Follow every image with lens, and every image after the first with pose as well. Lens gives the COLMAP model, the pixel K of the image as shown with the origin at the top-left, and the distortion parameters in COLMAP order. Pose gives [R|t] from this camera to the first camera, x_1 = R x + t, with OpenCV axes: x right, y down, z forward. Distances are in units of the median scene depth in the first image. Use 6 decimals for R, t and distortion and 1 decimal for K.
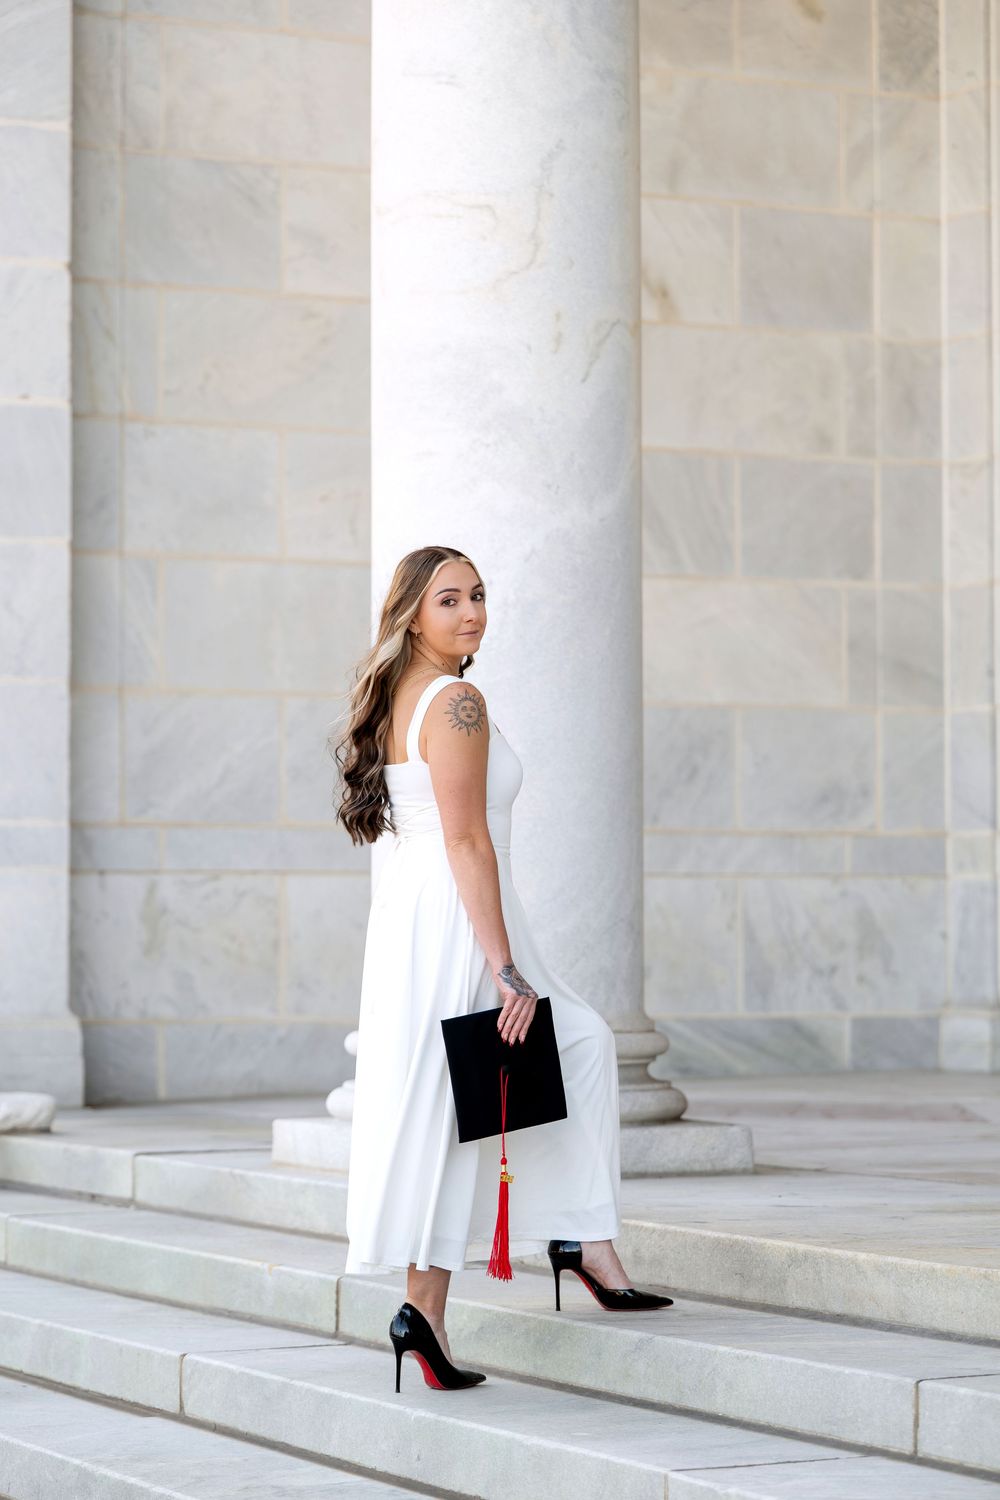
lens RADIAL K [[3884.9, 0, 496.6], [0, 3884.9, 782.9], [0, 0, 1]] dist [0.024478, -0.526575]
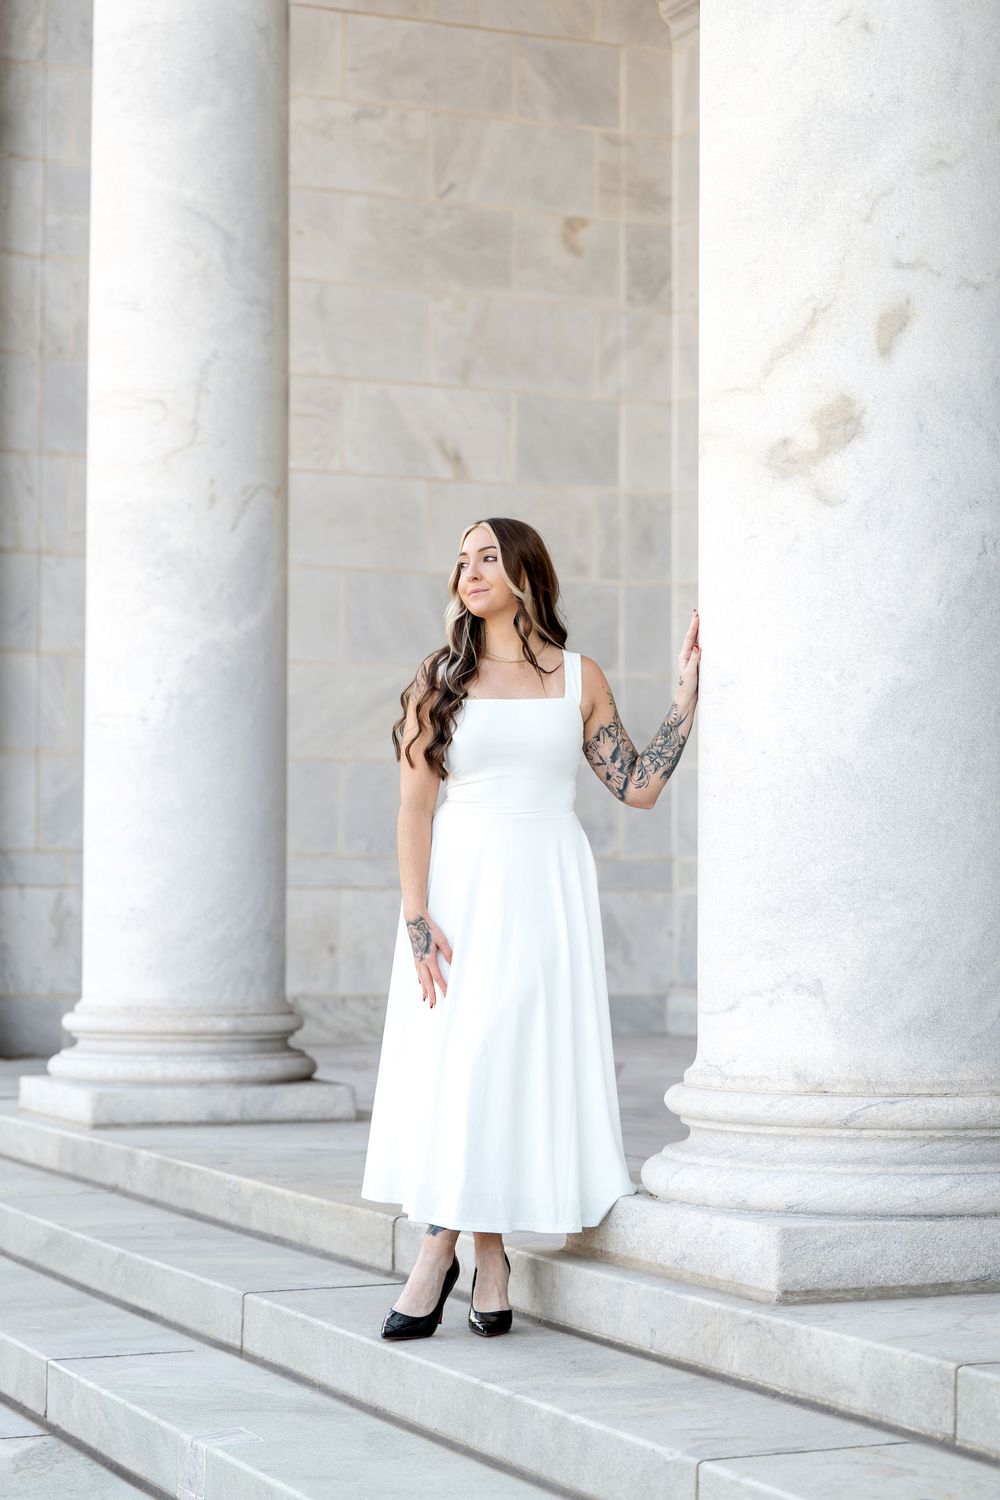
lens RADIAL K [[2830.6, 0, 461.3], [0, 2830.6, 806.0], [0, 0, 1]] dist [0.018971, -0.156897]
pose [[0.998690, 0.003447, -0.051056, 0.146497], [-0.003445, 0.999994, 0.000116, -0.008128], [0.051057, 0.000060, 0.998696, 0.024828]]
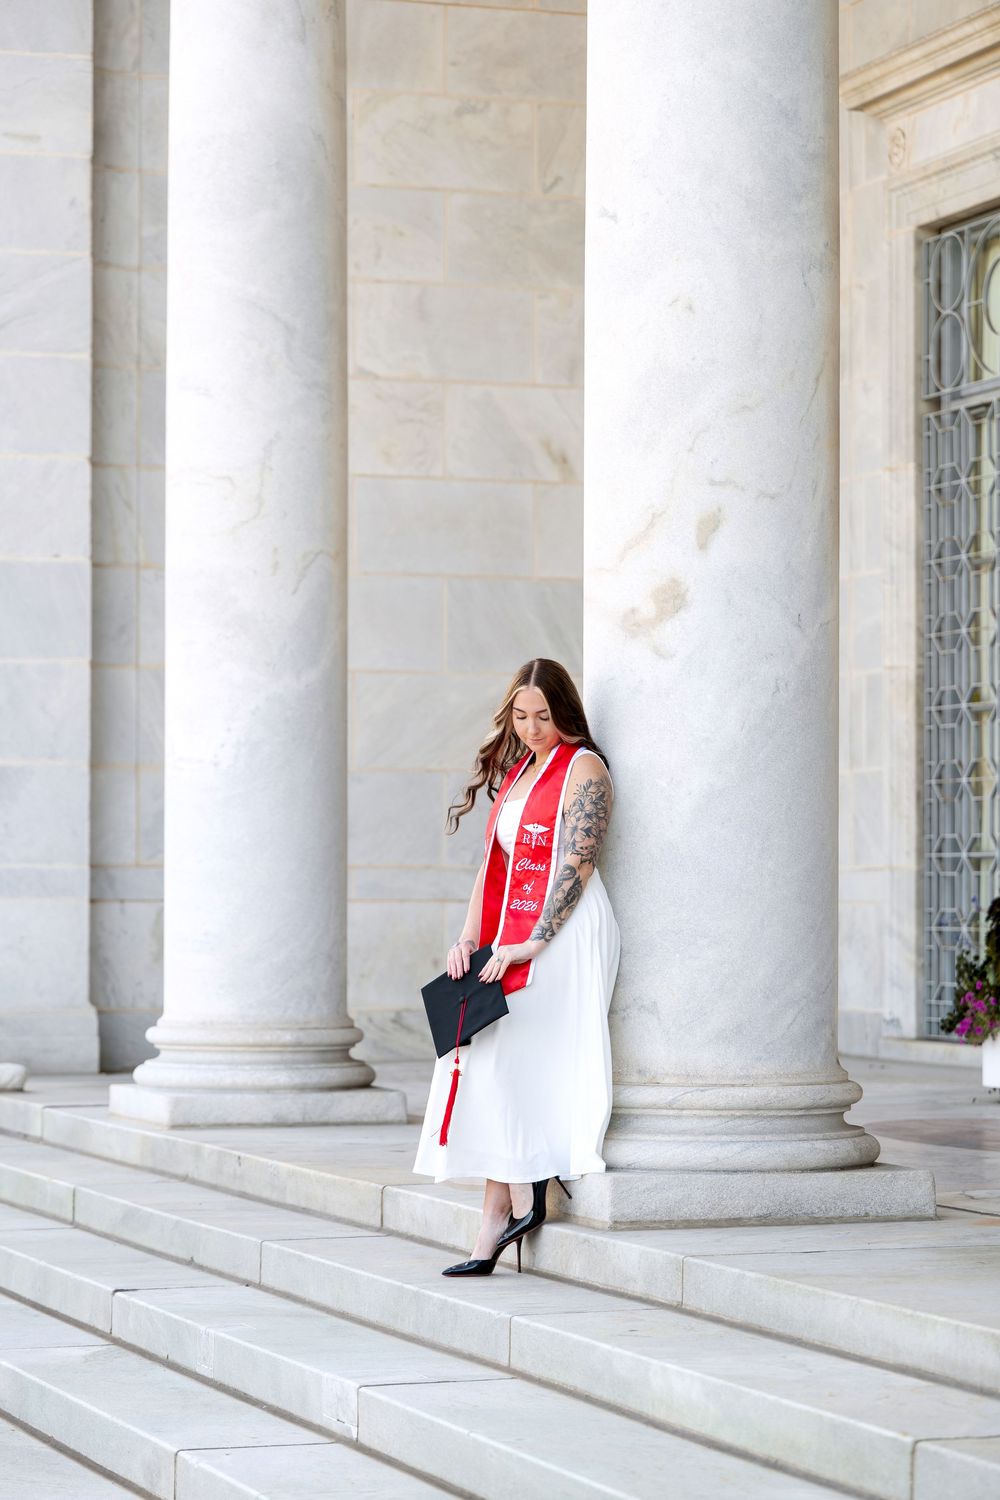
lens RADIAL K [[3709.5, 0, 499.2], [0, 3709.5, 847.8], [0, 0, 1]] dist [0.015123, -0.060963]
pose [[0.993421, 0.001774, -0.114509, 0.254994], [0.001032, 0.999701, 0.024443, -0.038957], [0.114518, -0.024401, 0.993121, -0.395545]]
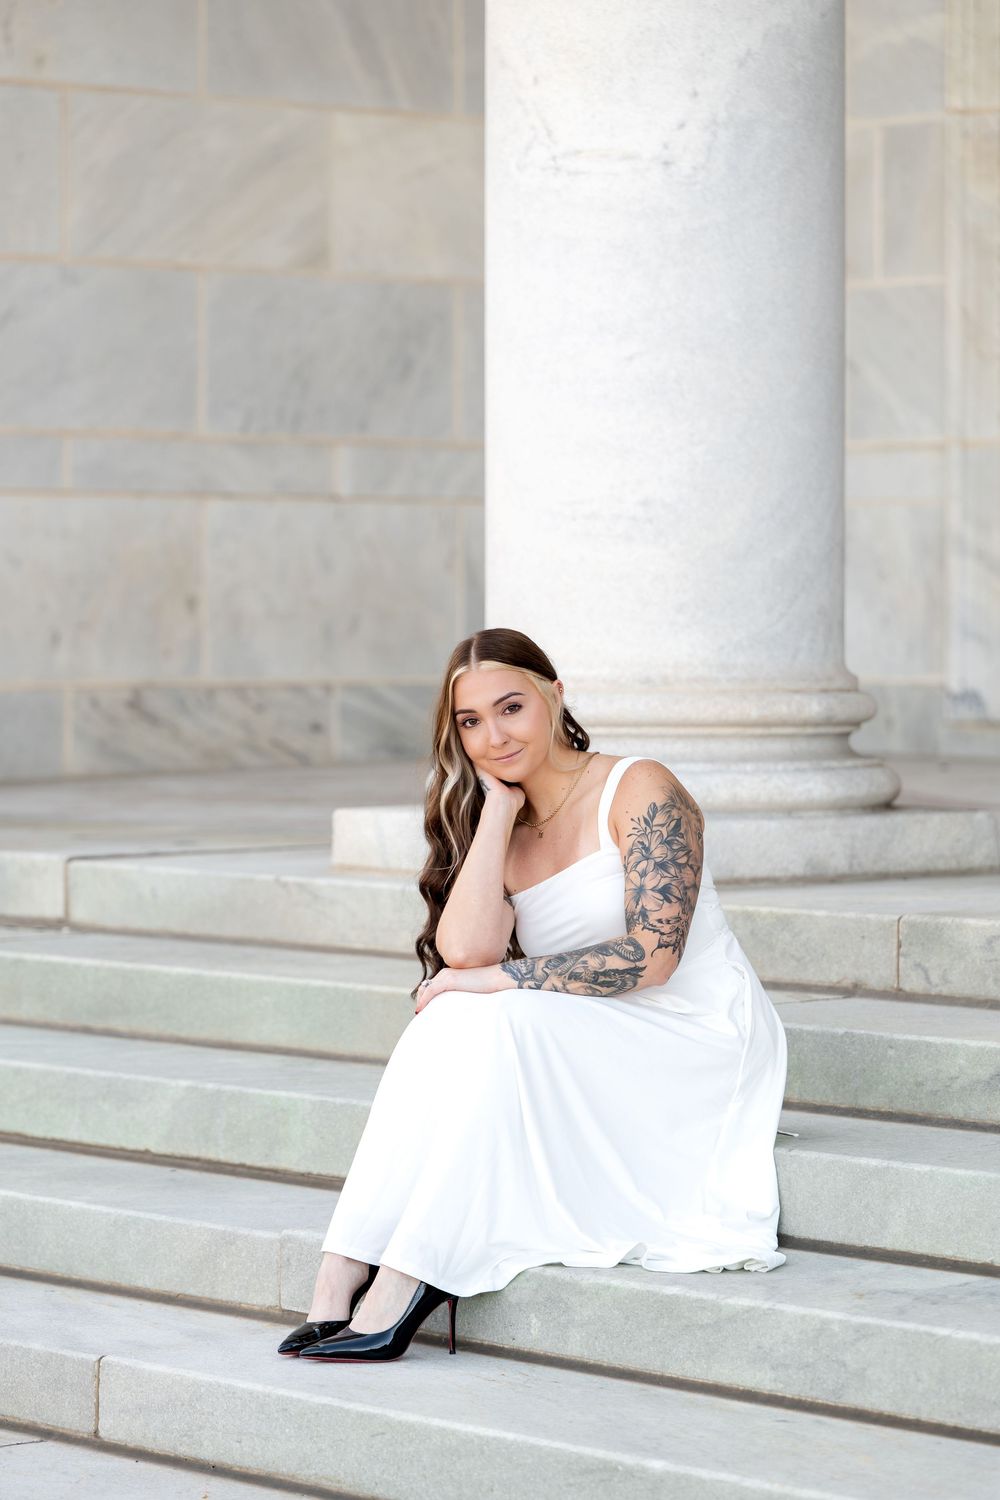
lens RADIAL K [[4763.3, 0, 624.7], [0, 4763.3, 788.6], [0, 0, 1]] dist [0.004485, -1.199744]
pose [[0.963188, -0.007683, 0.268719, -0.251760], [-0.013612, 0.996915, 0.077294, 0.010972], [-0.268484, -0.078106, 0.960112, 0.104577]]
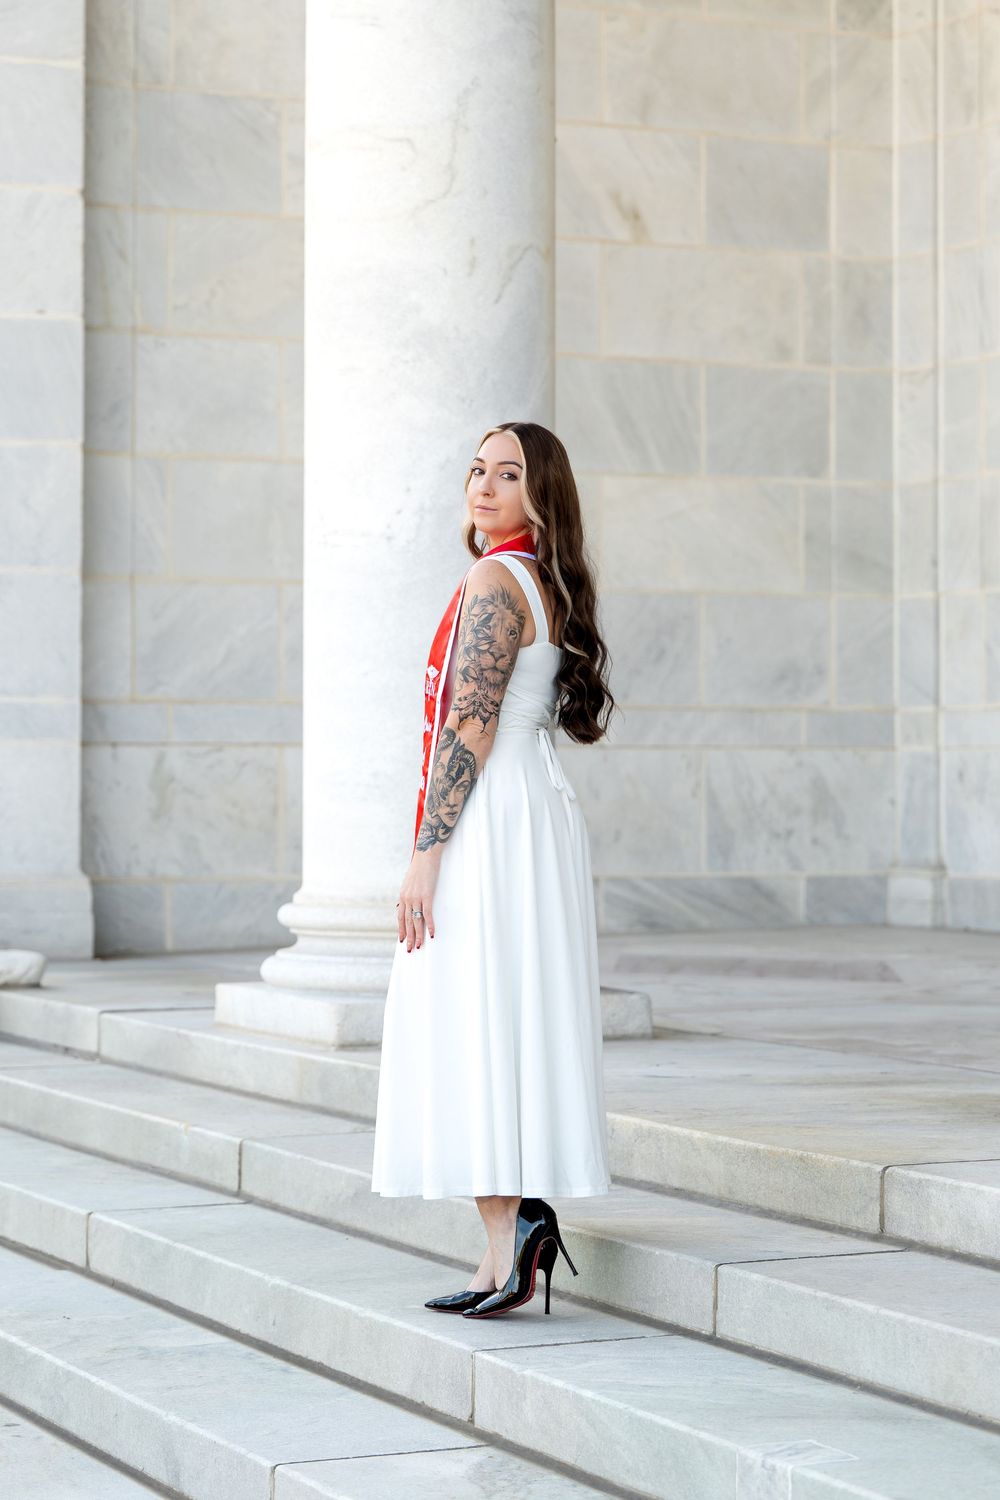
lens RADIAL K [[3424.2, 0, 498.2], [0, 3424.2, 688.2], [0, 0, 1]] dist [0.009133, 0.004360]
pose [[0.999646, 0.002878, -0.026444, 0.046489], [-0.002522, 0.999906, 0.013491, -0.008906], [0.026480, -0.013419, 0.999559, 0.048599]]
